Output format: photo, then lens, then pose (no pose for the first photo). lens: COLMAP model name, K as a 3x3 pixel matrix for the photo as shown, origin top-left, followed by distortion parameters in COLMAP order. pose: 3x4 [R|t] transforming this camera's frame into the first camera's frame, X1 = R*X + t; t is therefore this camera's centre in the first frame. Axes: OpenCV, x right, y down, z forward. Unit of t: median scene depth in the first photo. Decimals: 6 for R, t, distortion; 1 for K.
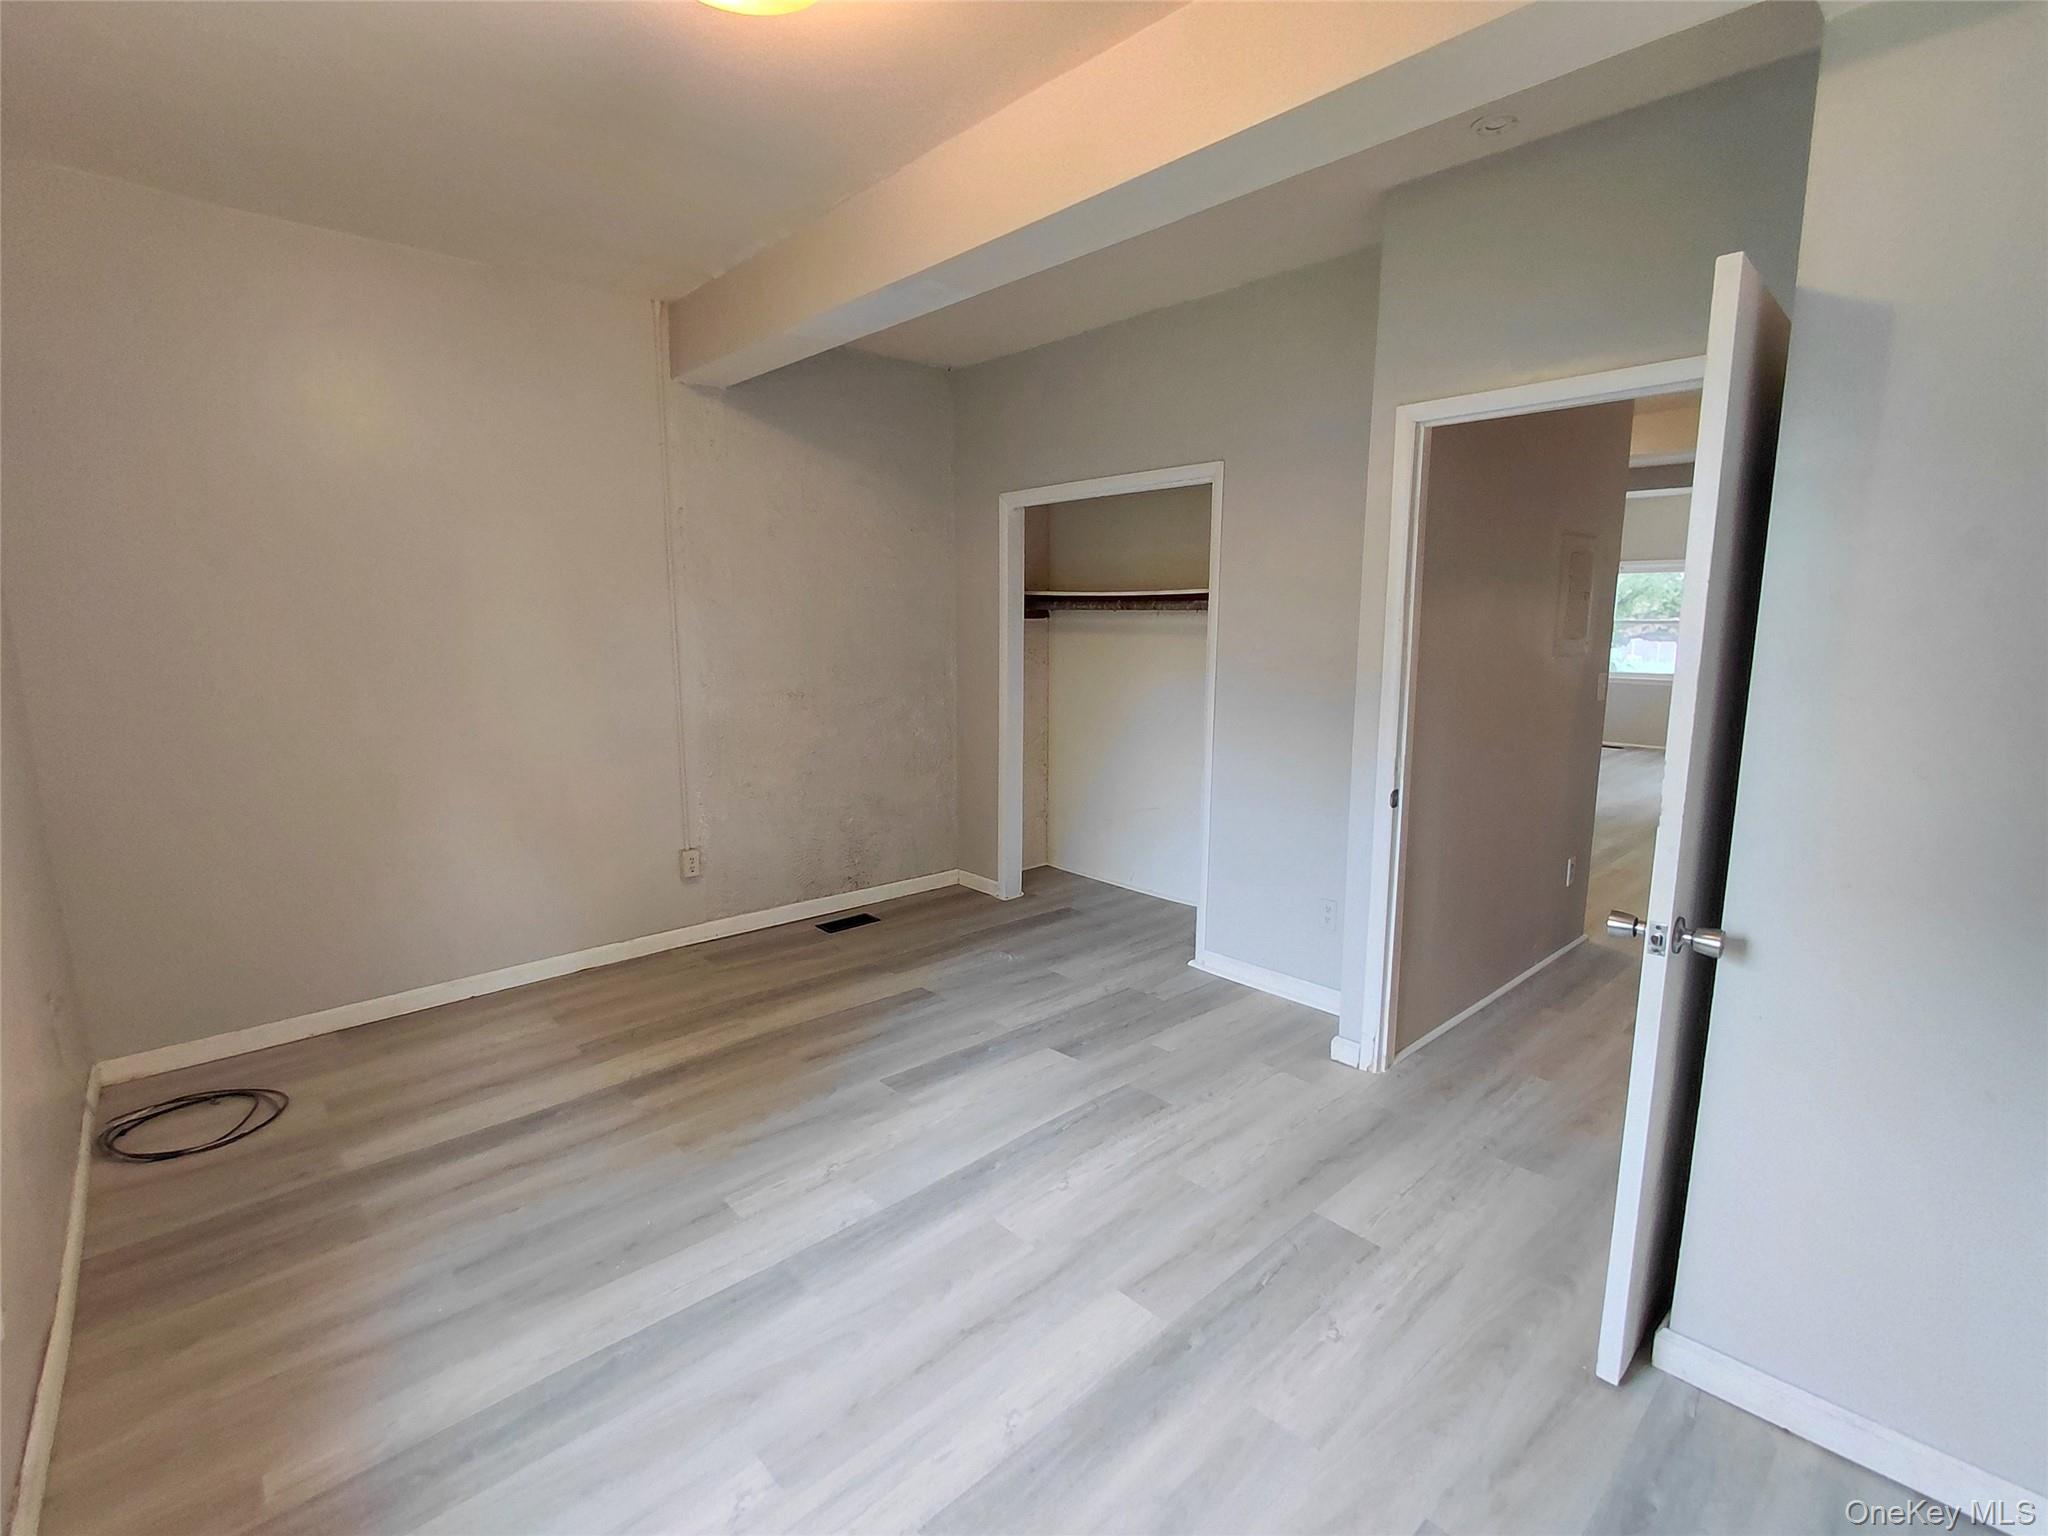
lens RADIAL K [[944.8, 0, 998.6], [0, 944.8, 767.8], [0, 0, 1]] dist [0.019937, 0.000148]
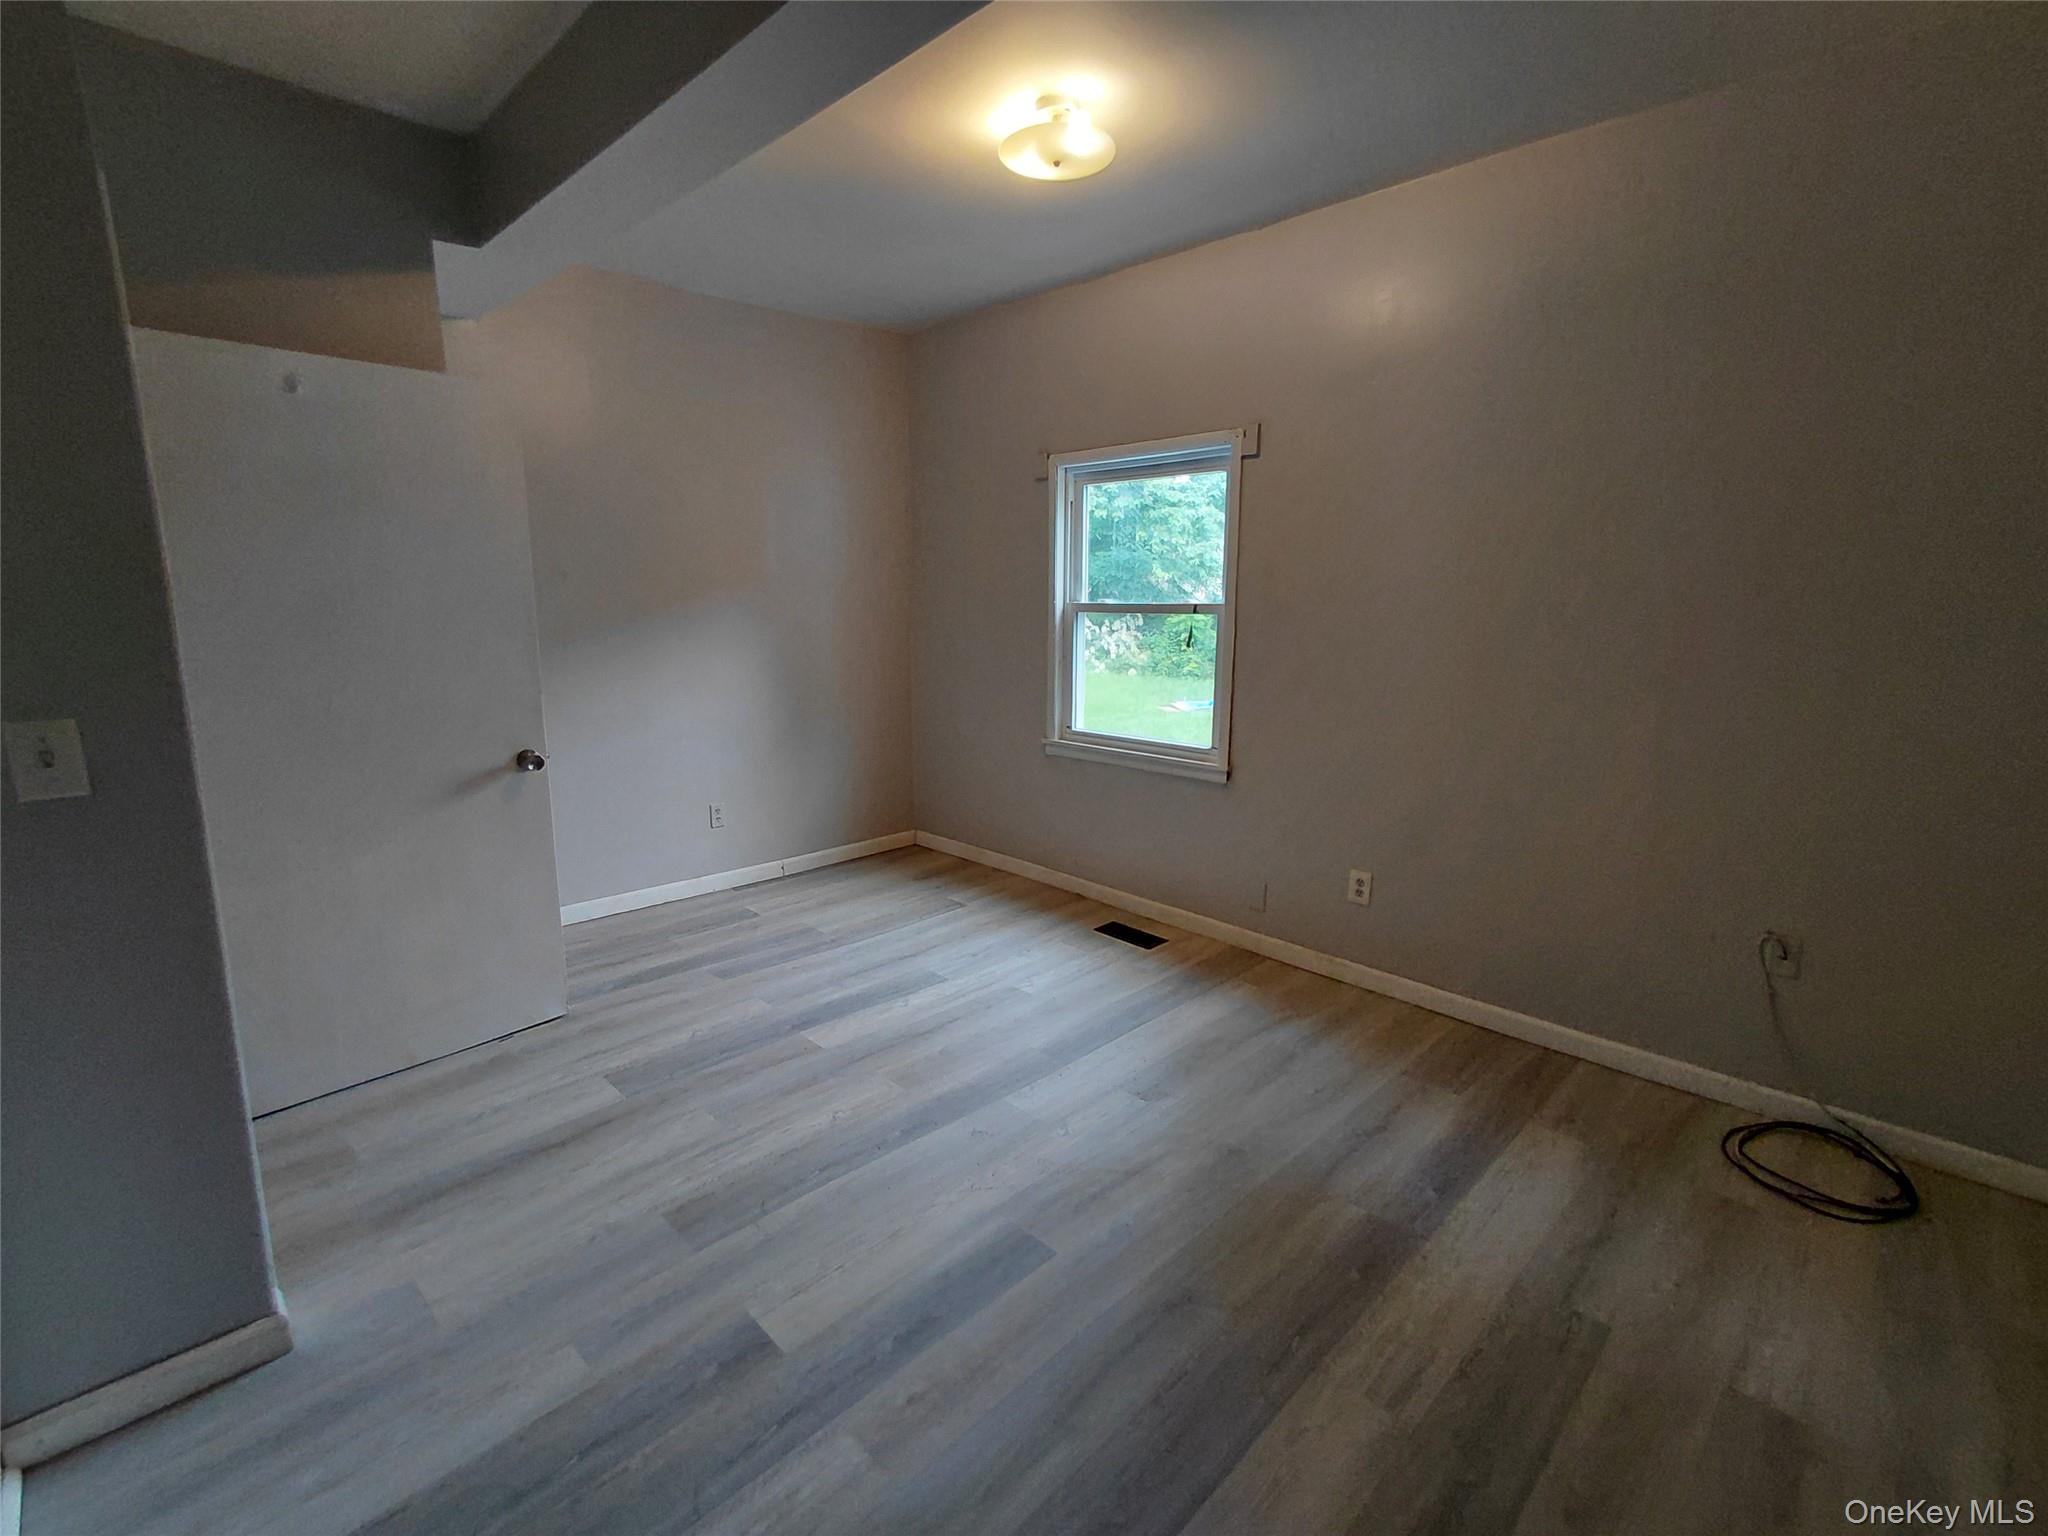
lens RADIAL K [[952.6, 0, 995.3], [0, 952.6, 760.8], [0, 0, 1]] dist [-0.001170, 0.000372]
pose [[-0.999258, 0.004343, -0.038278, -0.061626], [-0.008583, 0.943545, 0.331133, -0.256480], [0.037555, 0.331216, -0.942807, 1.667262]]
